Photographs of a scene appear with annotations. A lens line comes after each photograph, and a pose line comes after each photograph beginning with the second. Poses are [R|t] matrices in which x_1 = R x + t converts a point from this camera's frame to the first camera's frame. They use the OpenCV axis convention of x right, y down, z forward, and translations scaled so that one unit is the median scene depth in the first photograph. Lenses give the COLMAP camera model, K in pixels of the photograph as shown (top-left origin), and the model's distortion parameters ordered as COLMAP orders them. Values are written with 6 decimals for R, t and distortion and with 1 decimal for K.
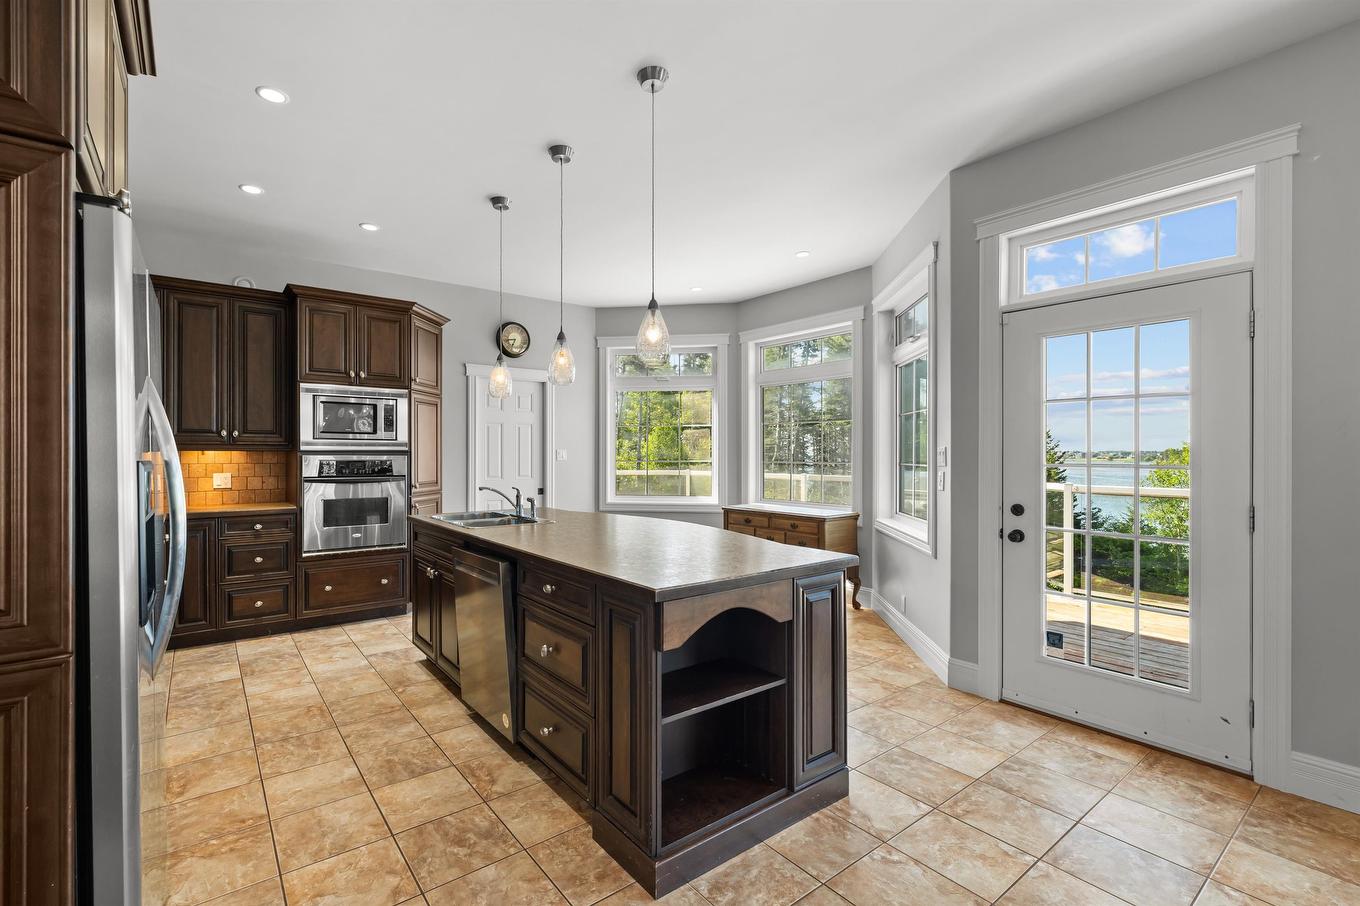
lens RADIAL K [[592.1, 0, 624.3], [0, 592.1, 456.6], [0, 0, 1]] dist [-0.001065, 0.000238]
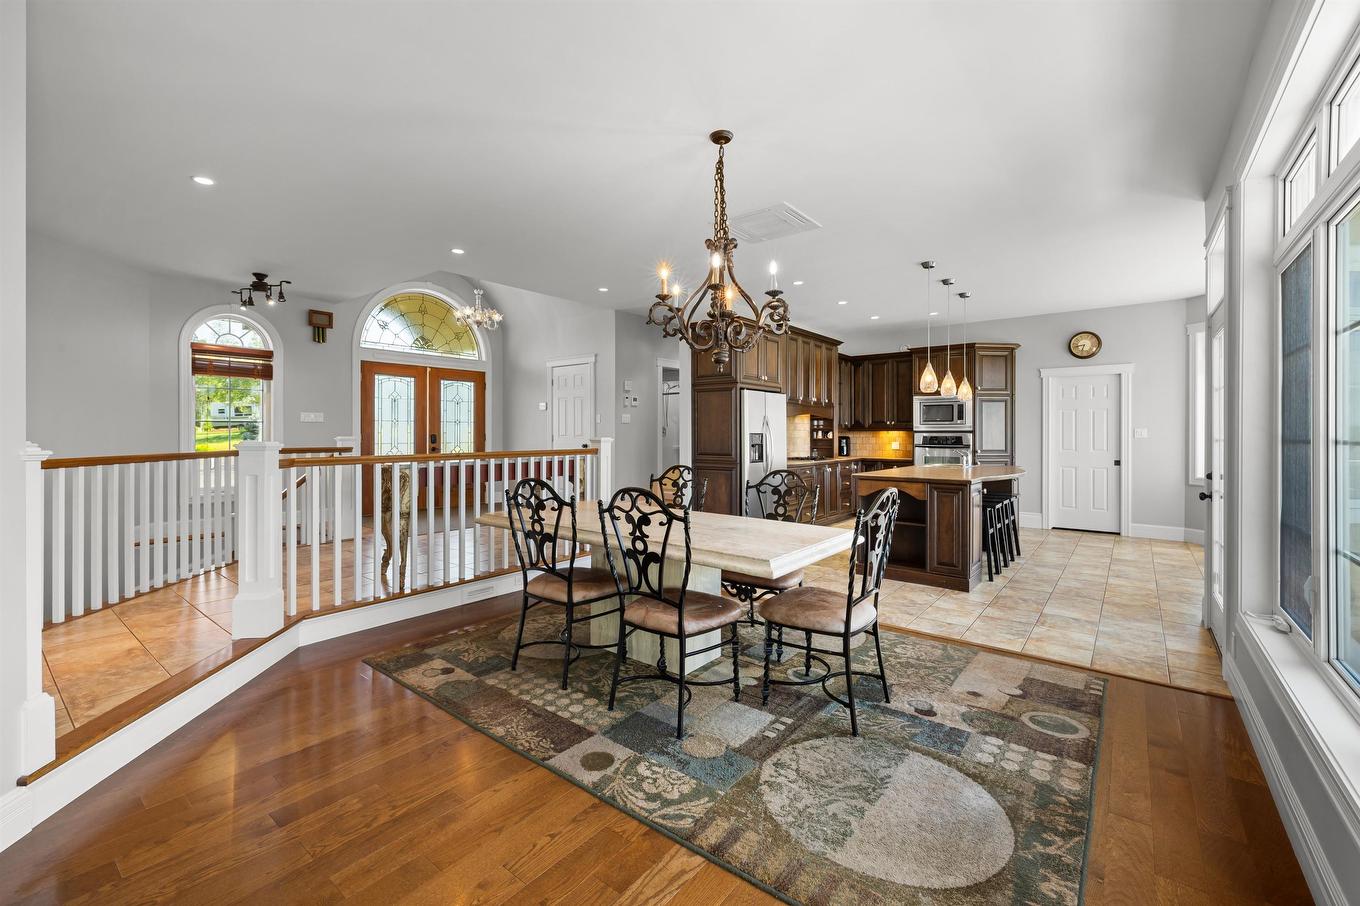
lens RADIAL K [[568.2, 0, 677.1], [0, 568.2, 438.8], [0, 0, 1]] dist [-0.000657, -0.000445]
pose [[0.275284, 0.005773, -0.961346, 1.024037], [-0.005415, 0.999975, 0.004454, 0.012052], [0.961348, 0.003980, 0.275308, -0.277235]]
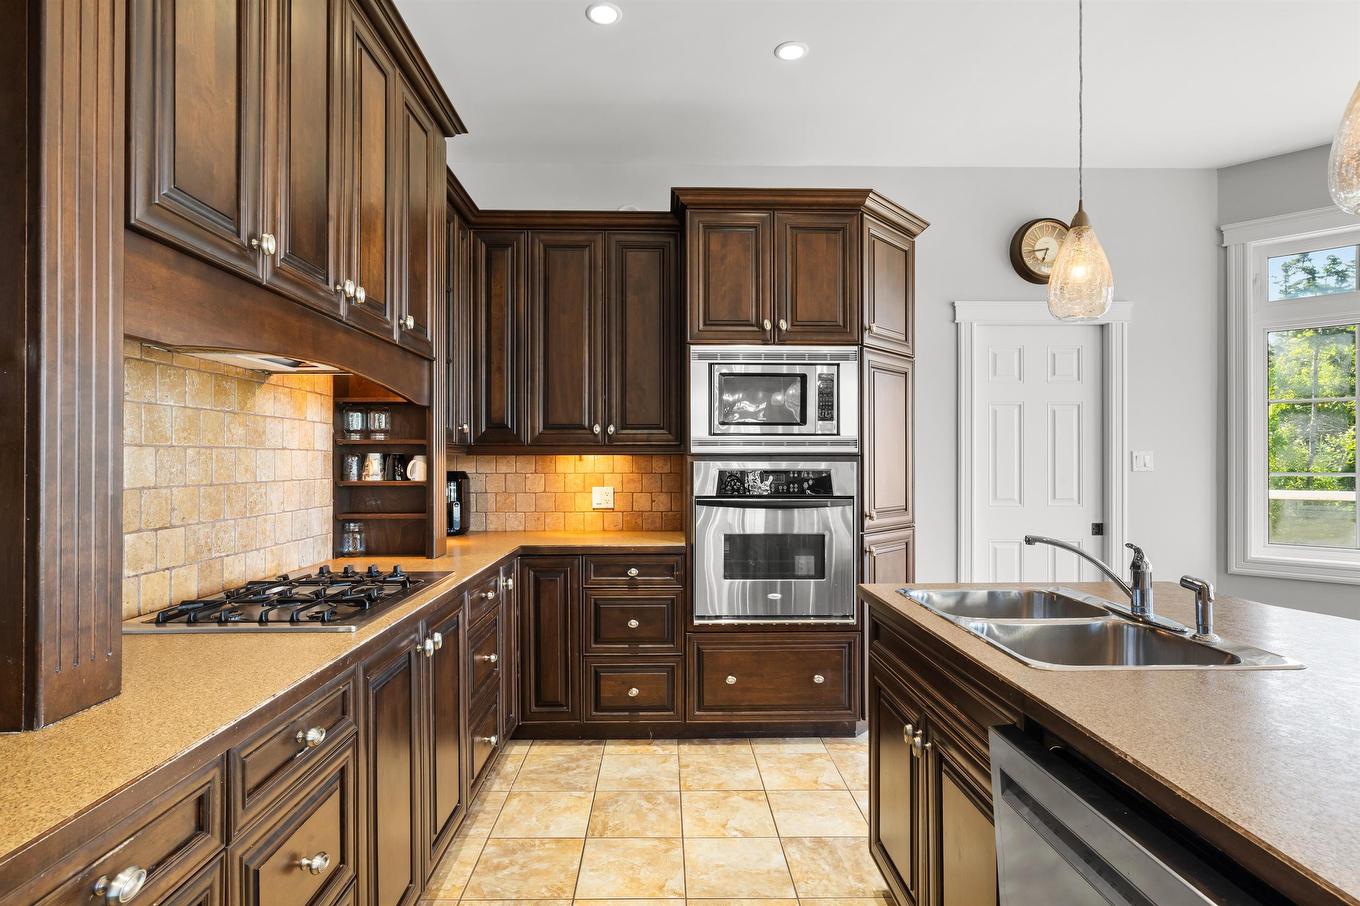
lens RADIAL K [[693.6, 0, 678.8], [0, 693.6, 459.4], [0, 0, 1]] dist [-0.001697, 0.000263]
pose [[0.825209, -0.002956, -0.564820, -0.138431], [-0.000763, 0.999980, -0.006347, 0.000486], [0.564827, 0.005669, 0.825190, 0.372157]]
